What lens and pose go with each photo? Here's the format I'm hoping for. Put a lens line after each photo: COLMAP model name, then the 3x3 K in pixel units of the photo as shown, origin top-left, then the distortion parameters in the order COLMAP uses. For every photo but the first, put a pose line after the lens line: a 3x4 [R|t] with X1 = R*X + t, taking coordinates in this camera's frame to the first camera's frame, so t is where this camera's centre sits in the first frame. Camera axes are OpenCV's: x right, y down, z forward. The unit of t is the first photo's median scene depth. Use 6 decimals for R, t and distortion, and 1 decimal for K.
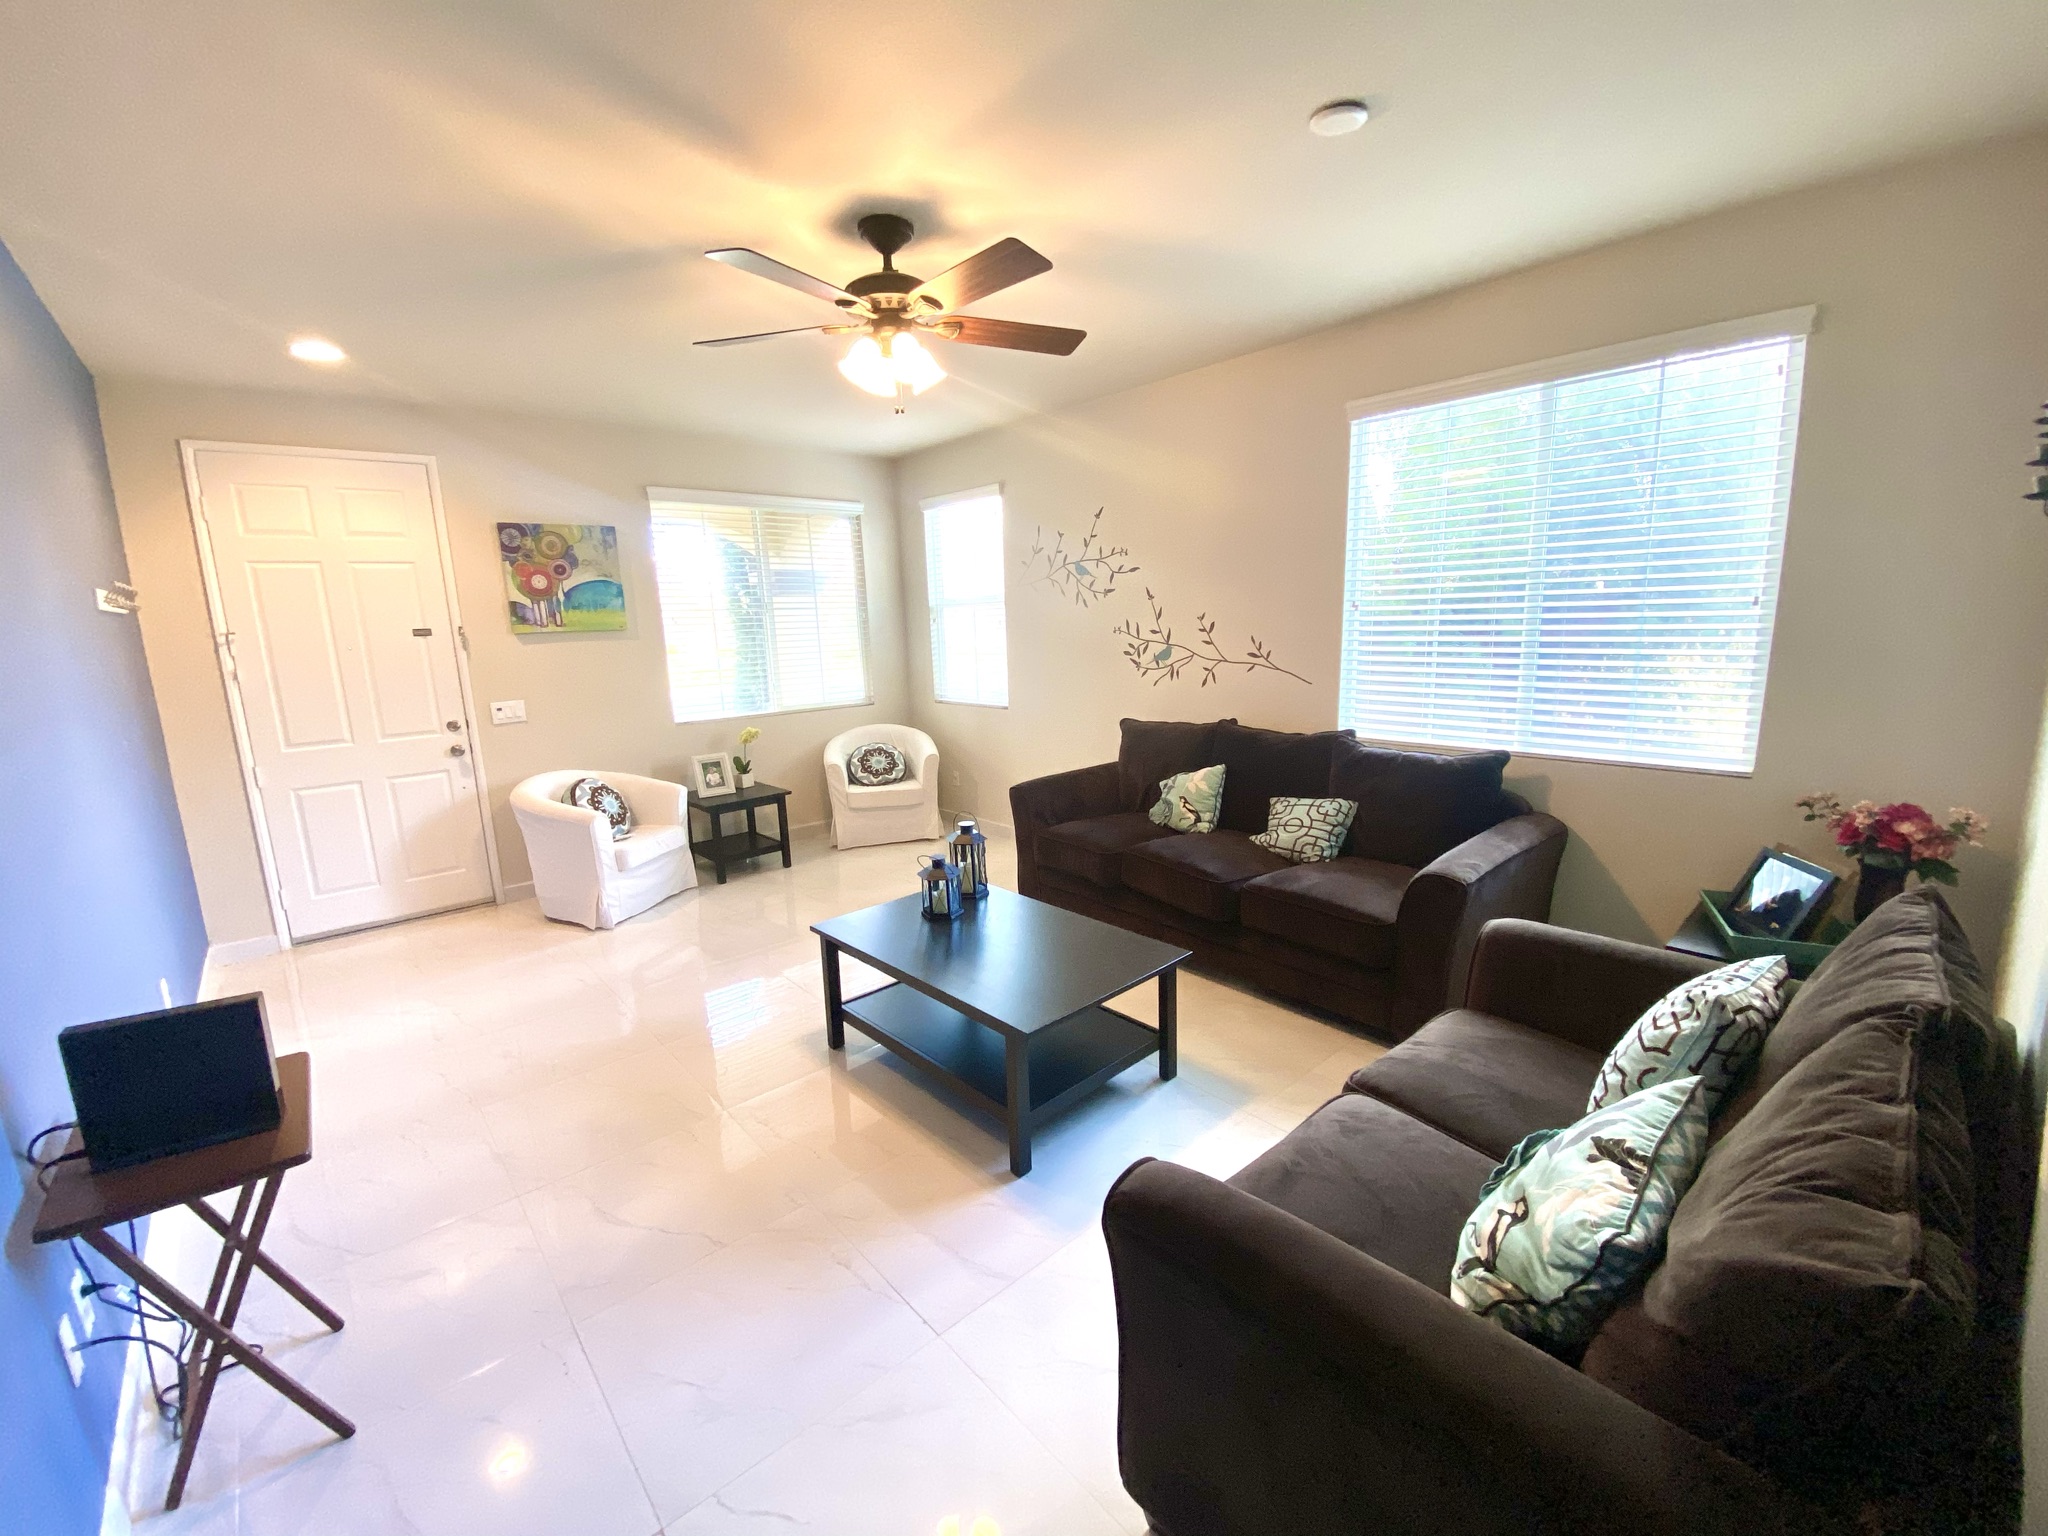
lens RADIAL K [[818.5, 0, 1025.4], [0, 818.5, 781.1], [0, 0, 1]] dist [0.000857, -0.000009]
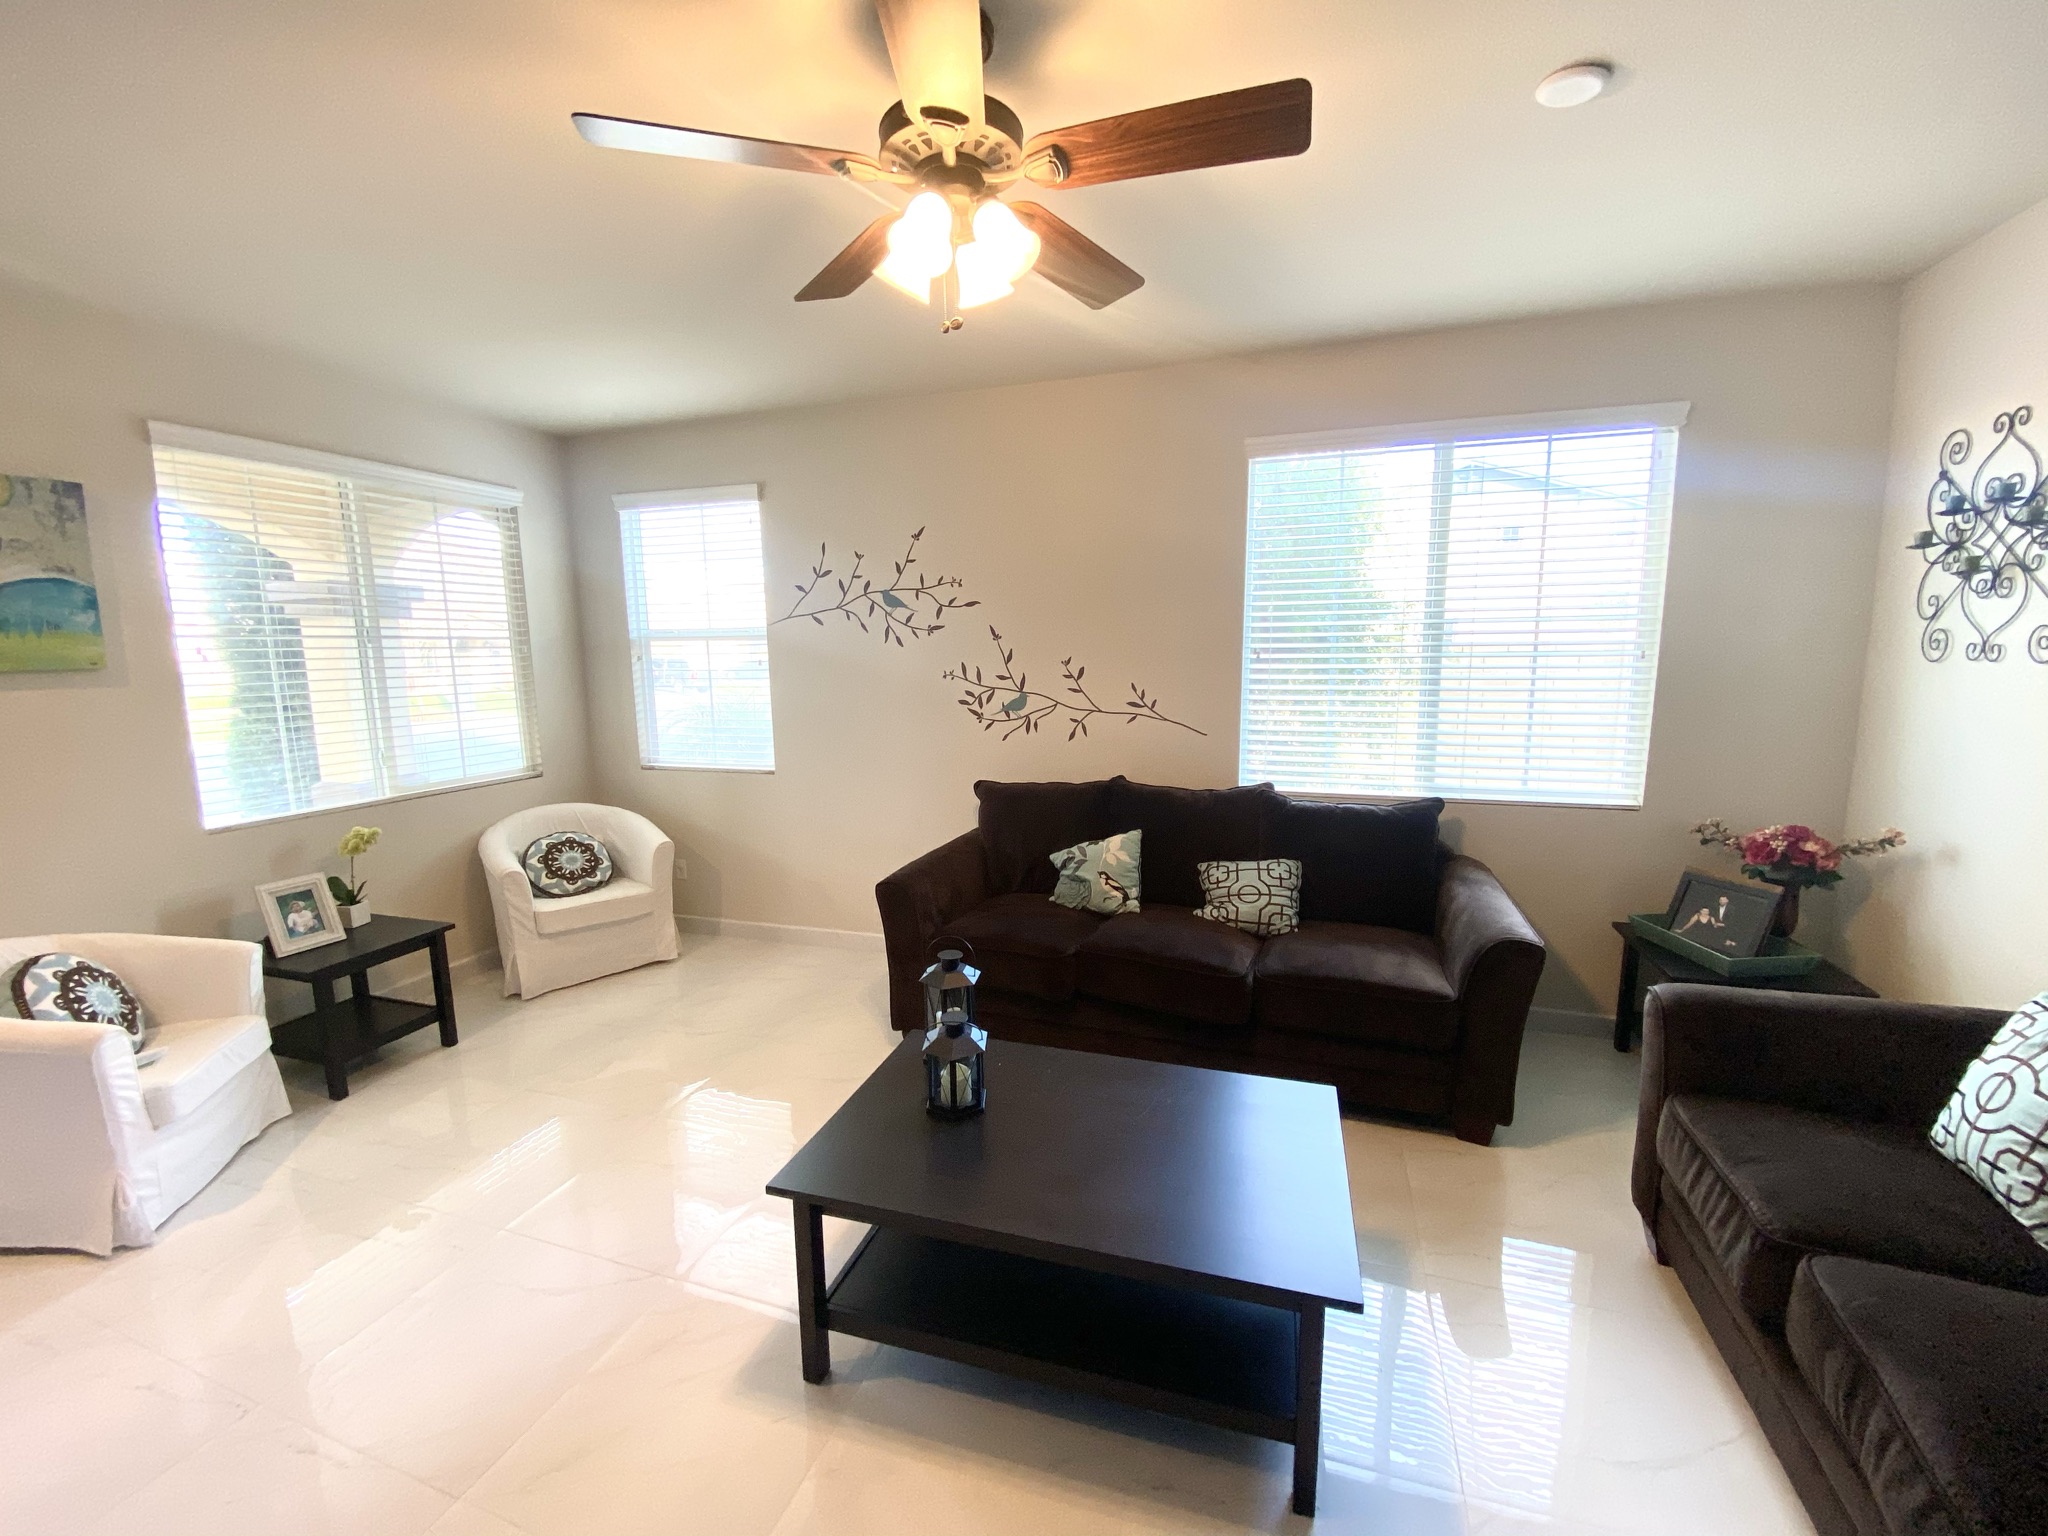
lens RADIAL K [[839.2, 0, 1024.0], [0, 839.2, 768.0], [0, 0, 1]] dist [0.001101, -0.015098]
pose [[0.860199, -0.048833, 0.507615, -0.254002], [0.082640, 0.995596, -0.044264, -0.046502], [-0.503217, 0.080025, 0.860446, 0.236998]]
